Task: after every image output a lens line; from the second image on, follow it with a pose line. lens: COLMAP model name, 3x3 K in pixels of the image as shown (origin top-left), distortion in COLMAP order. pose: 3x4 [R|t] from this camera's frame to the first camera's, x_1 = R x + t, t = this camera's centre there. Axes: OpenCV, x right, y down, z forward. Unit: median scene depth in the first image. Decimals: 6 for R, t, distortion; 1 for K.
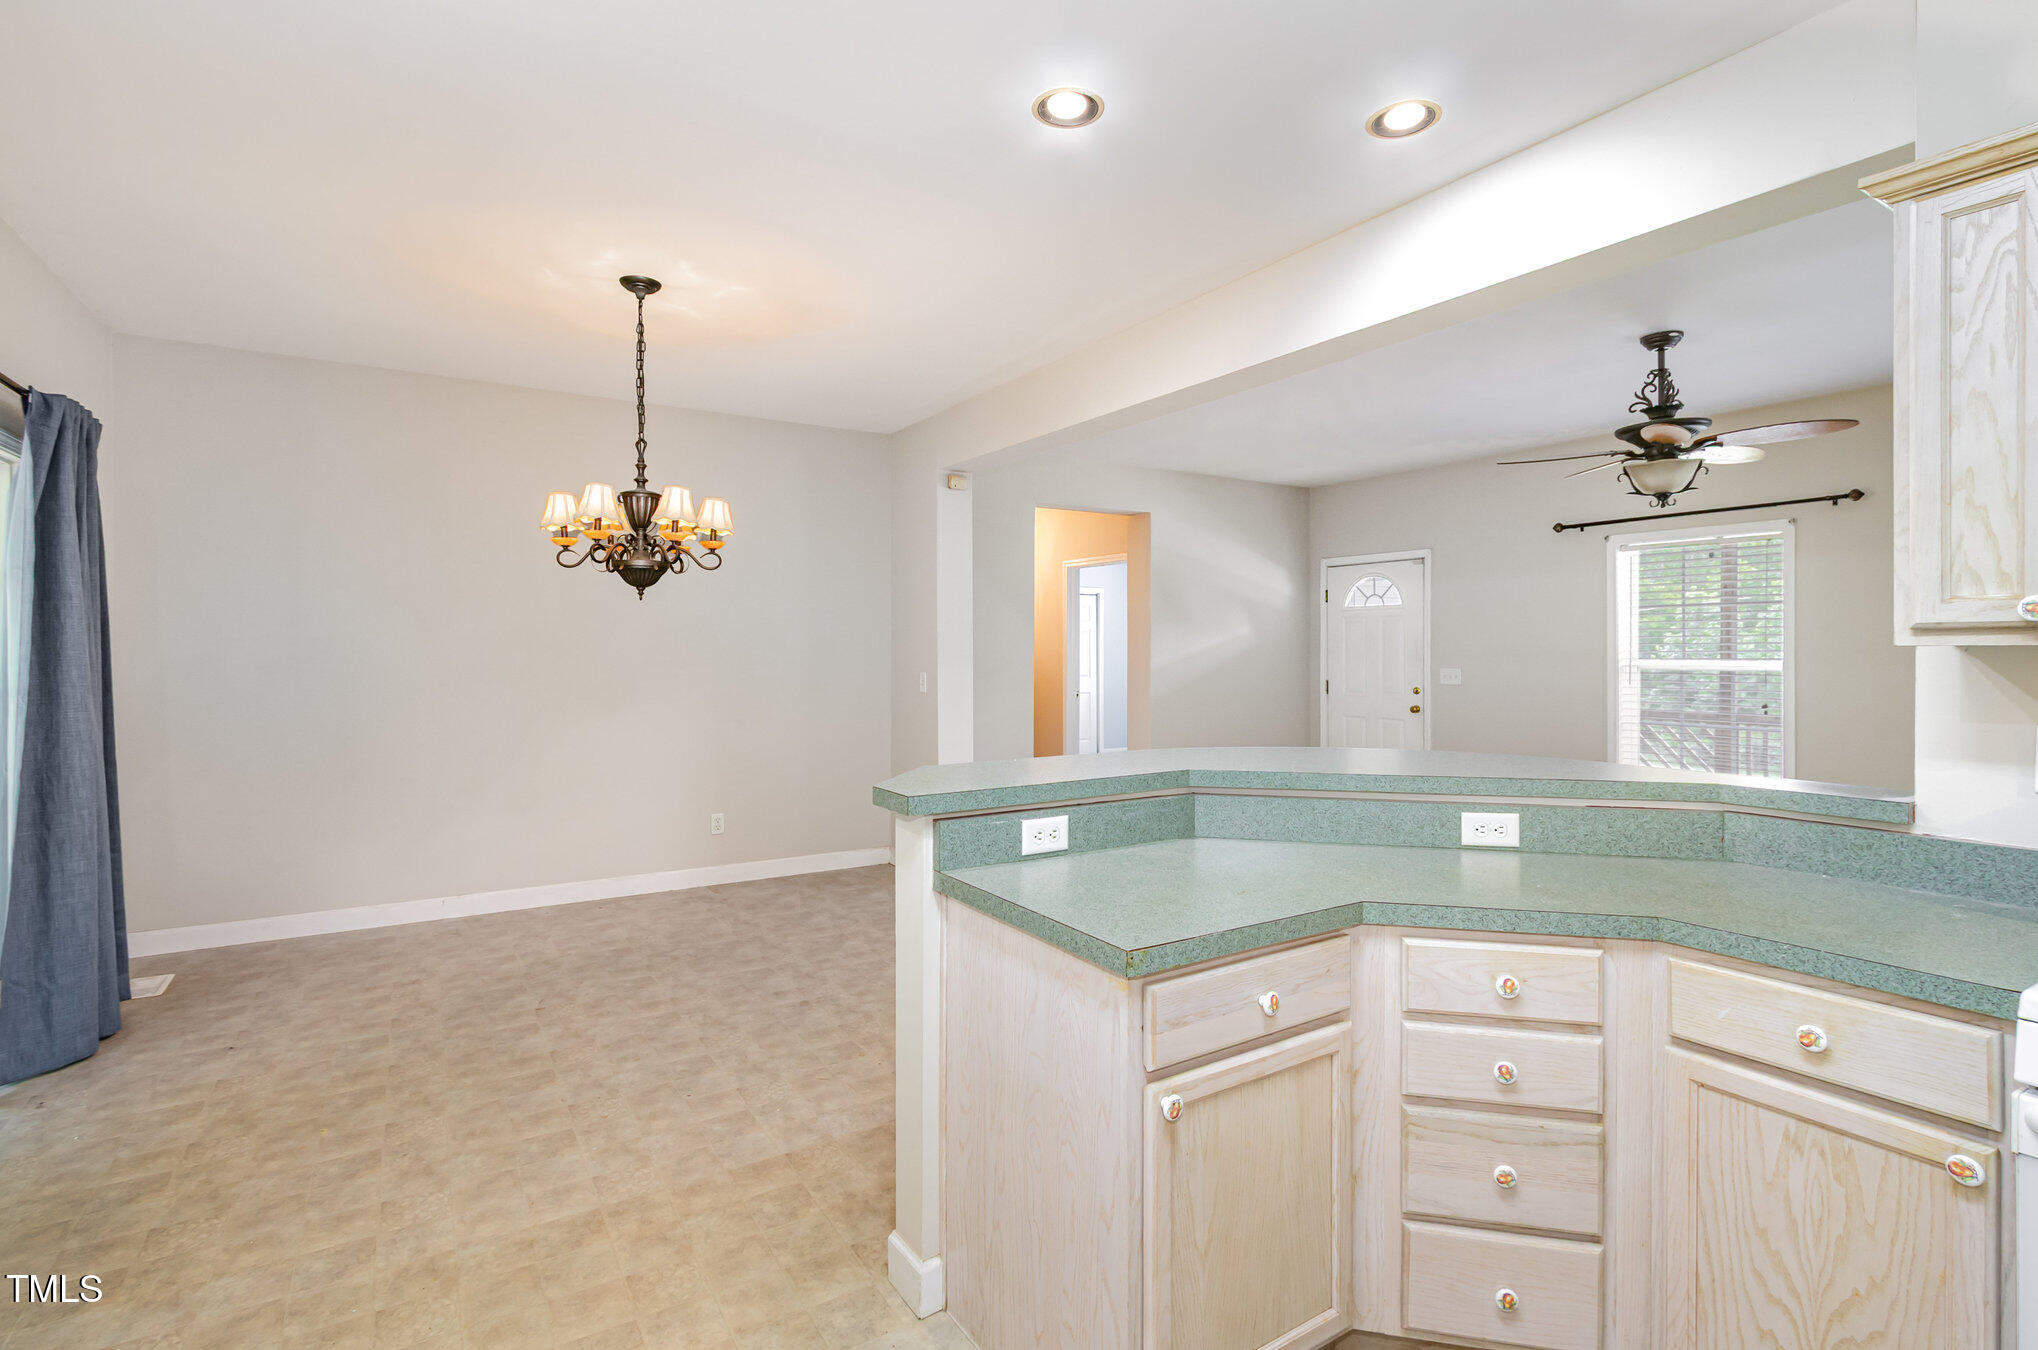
lens RADIAL K [[954.2, 0, 1012.2], [0, 954.2, 655.0], [0, 0, 1]] dist [0.003682, -0.002097]
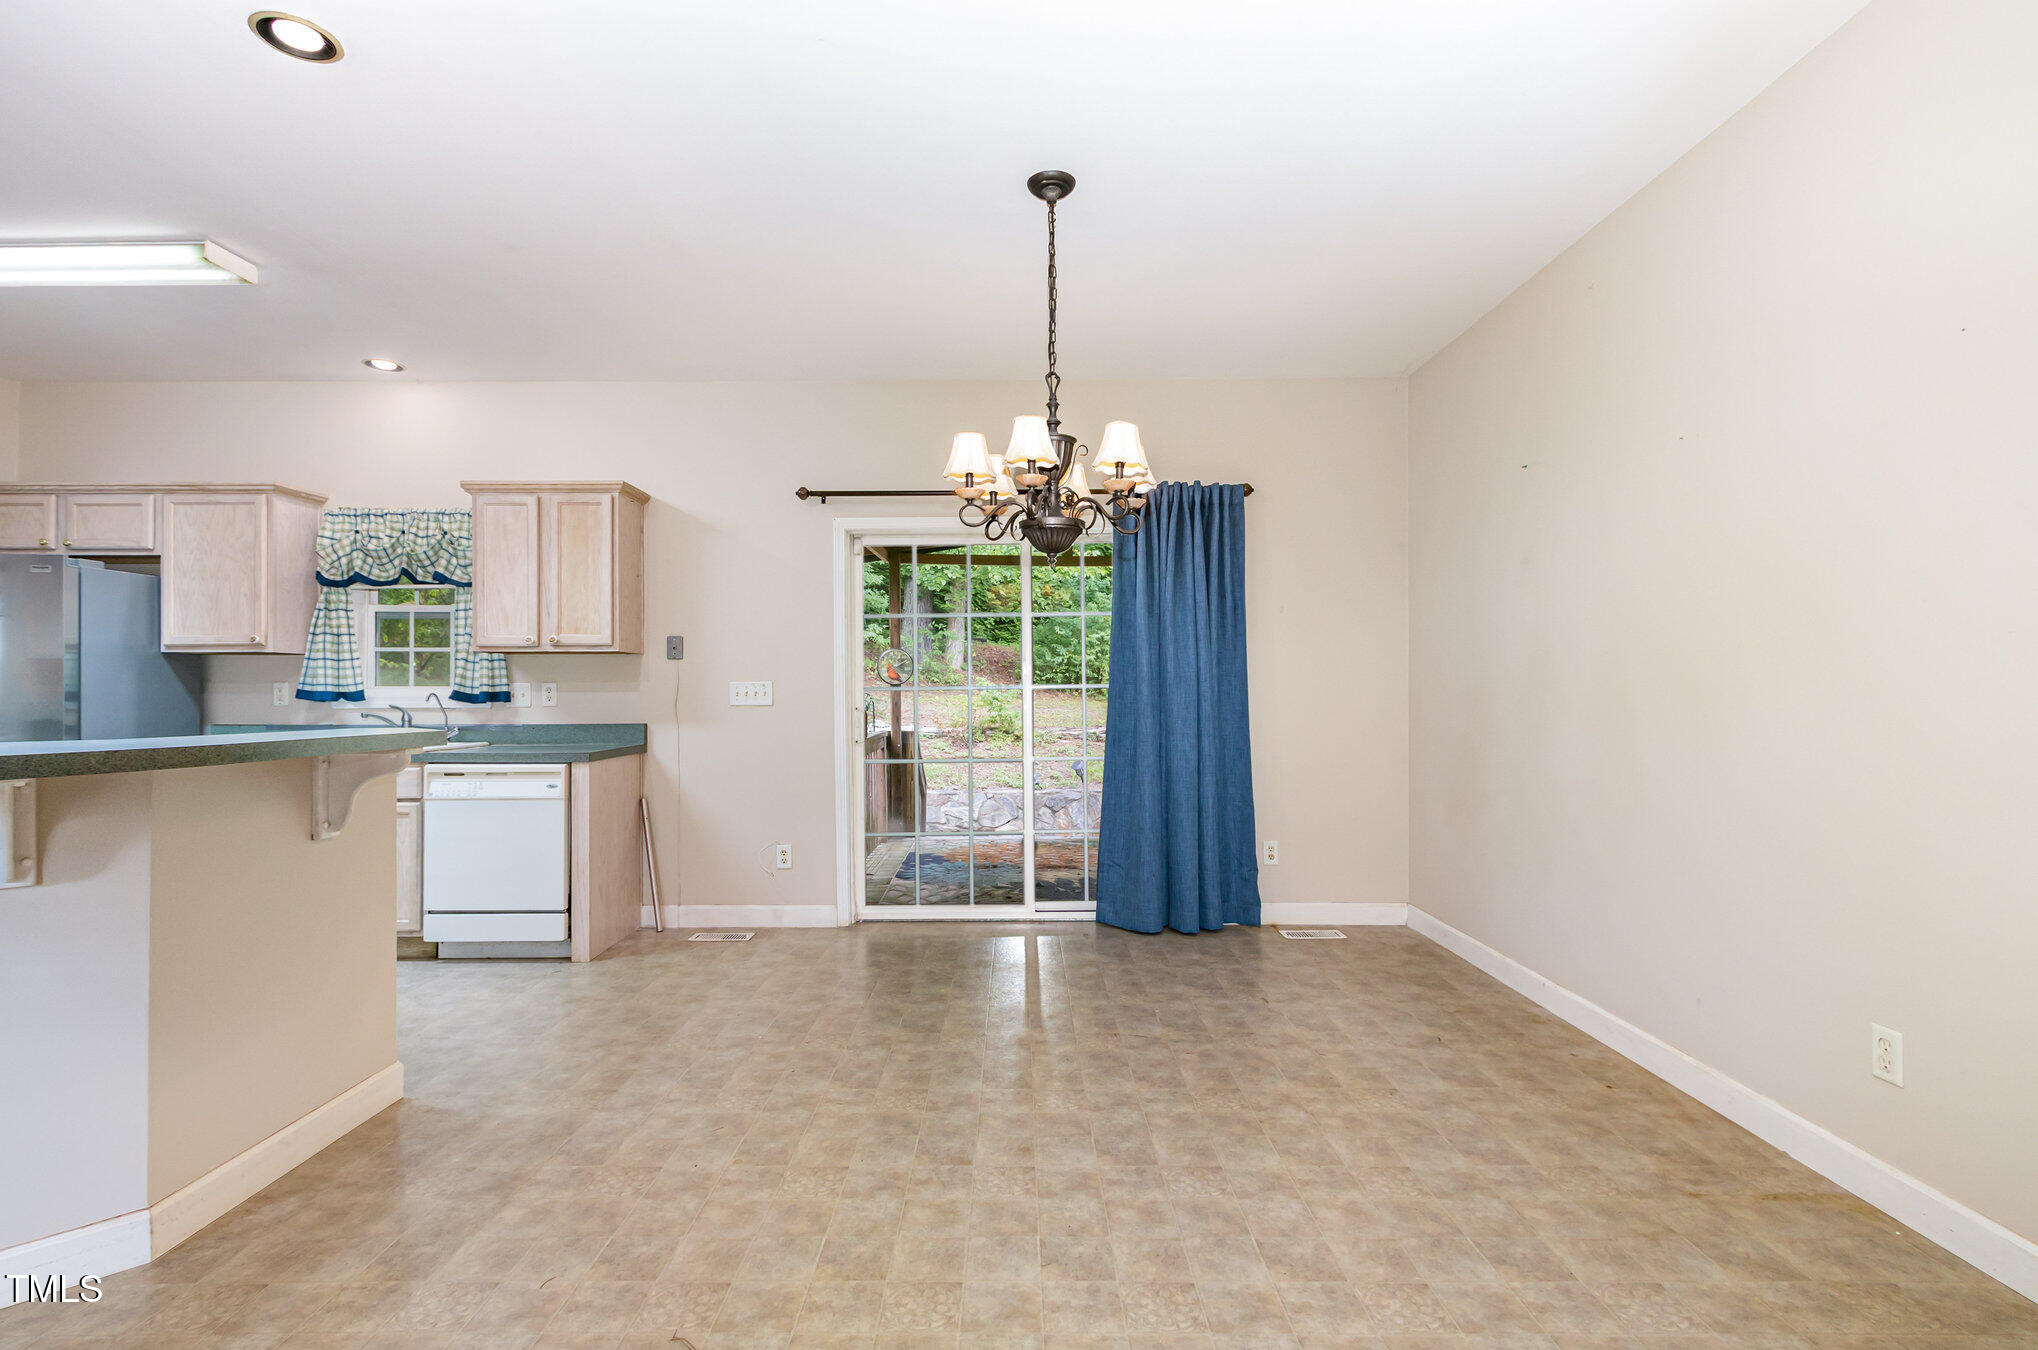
lens RADIAL K [[954.2, 0, 1009.5], [0, 954.2, 689.5], [0, 0, 1]] dist [0.003682, -0.002097]
pose [[-0.535368, -0.001924, -0.844617, 0.315317], [-0.000573, 0.999998, -0.001914, 0.048372], [0.844619, -0.000541, -0.535368, 1.396086]]
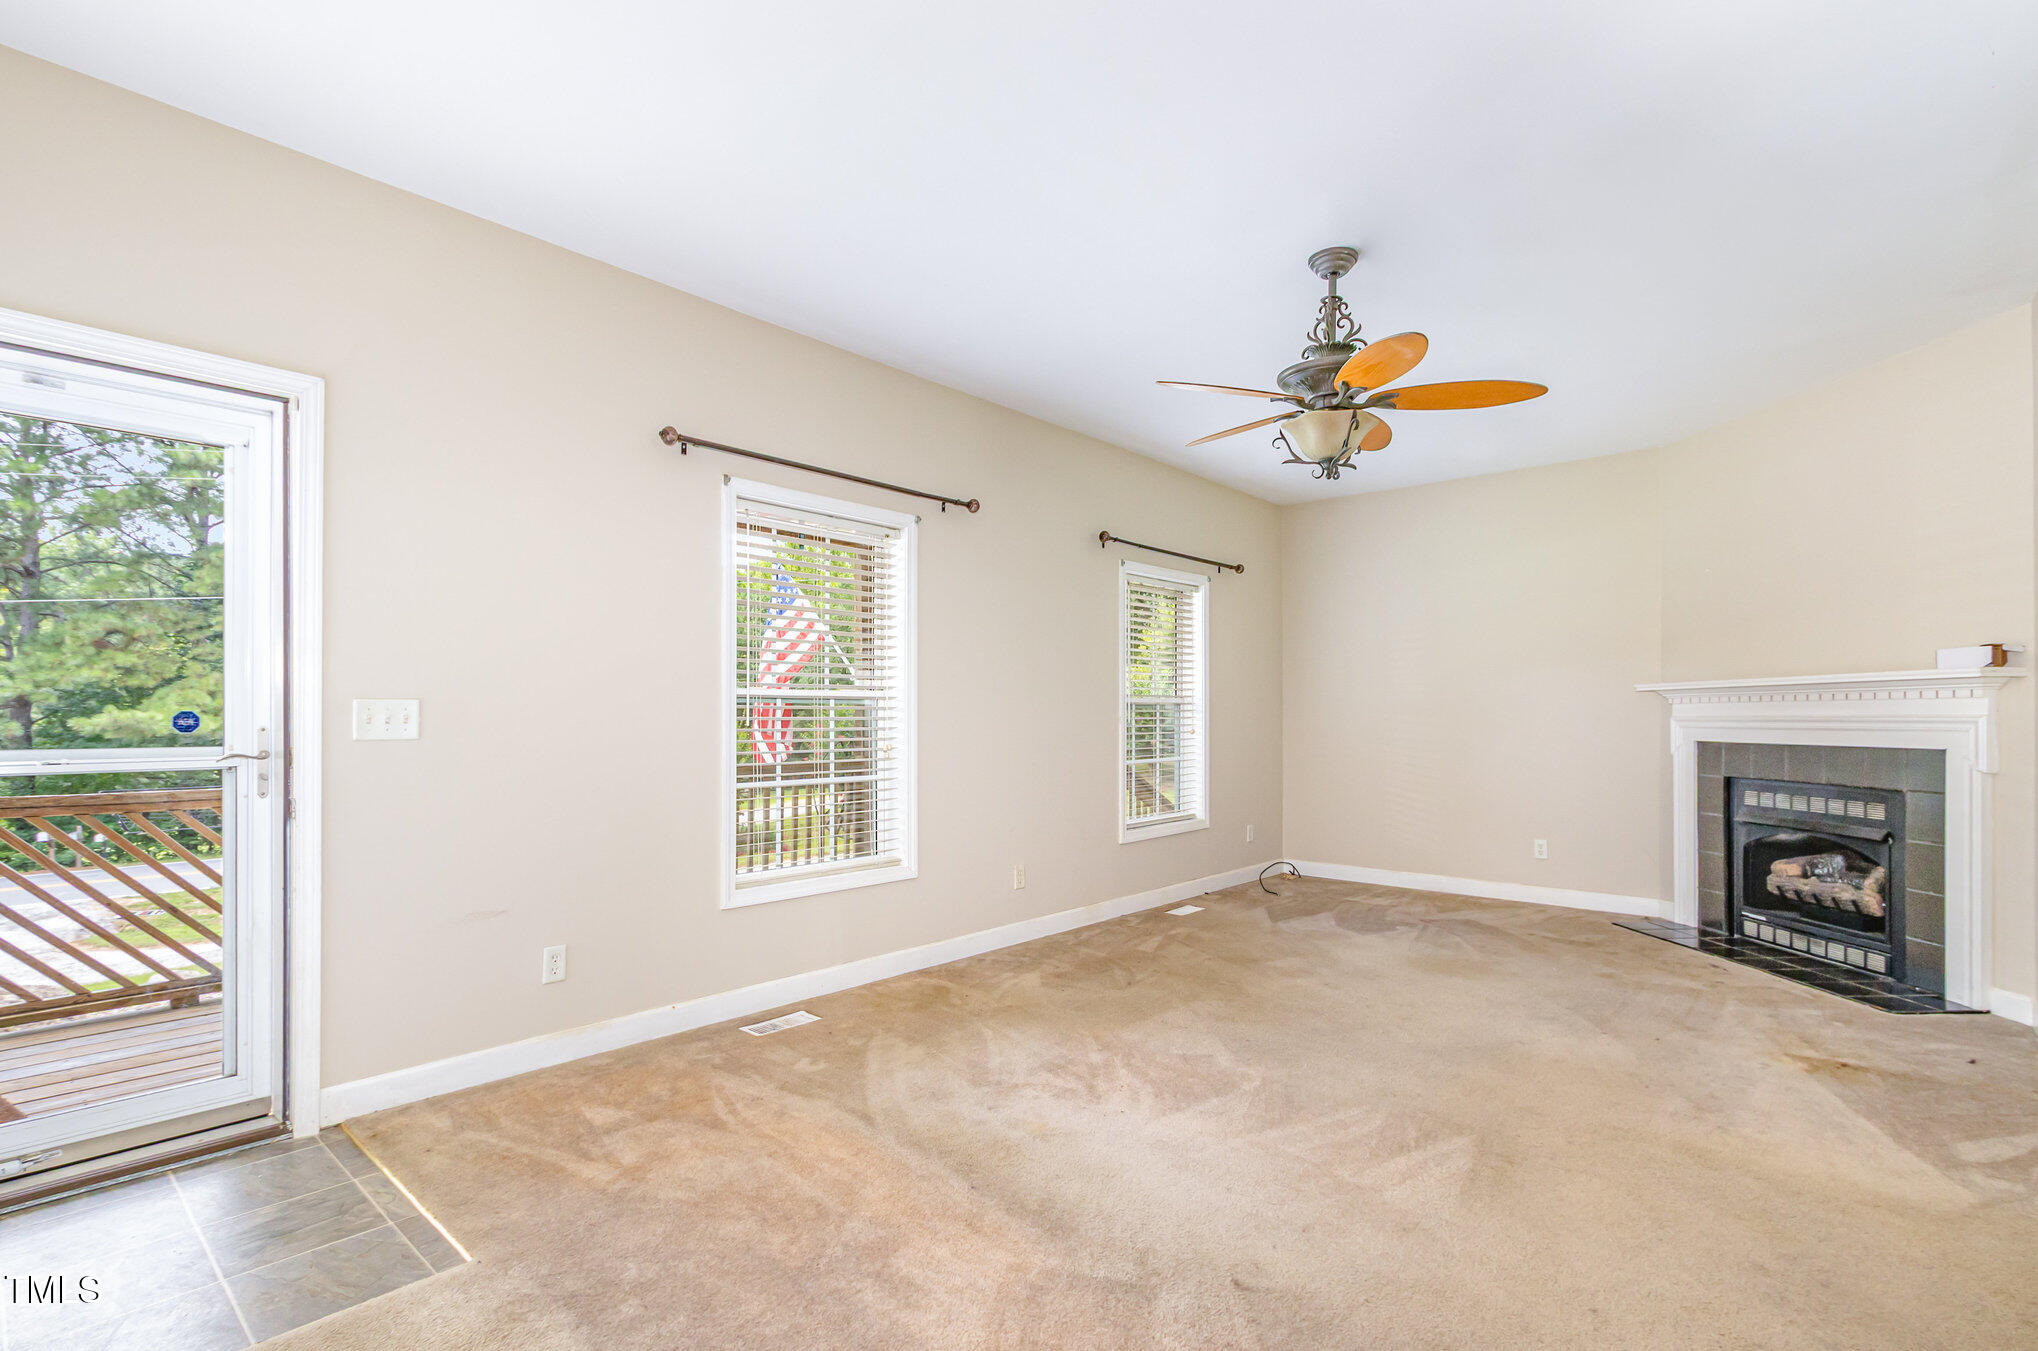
lens RADIAL K [[954.2, 0, 1015.7], [0, 954.2, 717.6], [0, 0, 1]] dist [0.003682, -0.002097]
pose [[-0.279519, 0.001422, 0.960139, 0.008376], [0.004854, 0.999988, -0.000068, 0.045767], [-0.960128, 0.004642, -0.279523, 1.693862]]
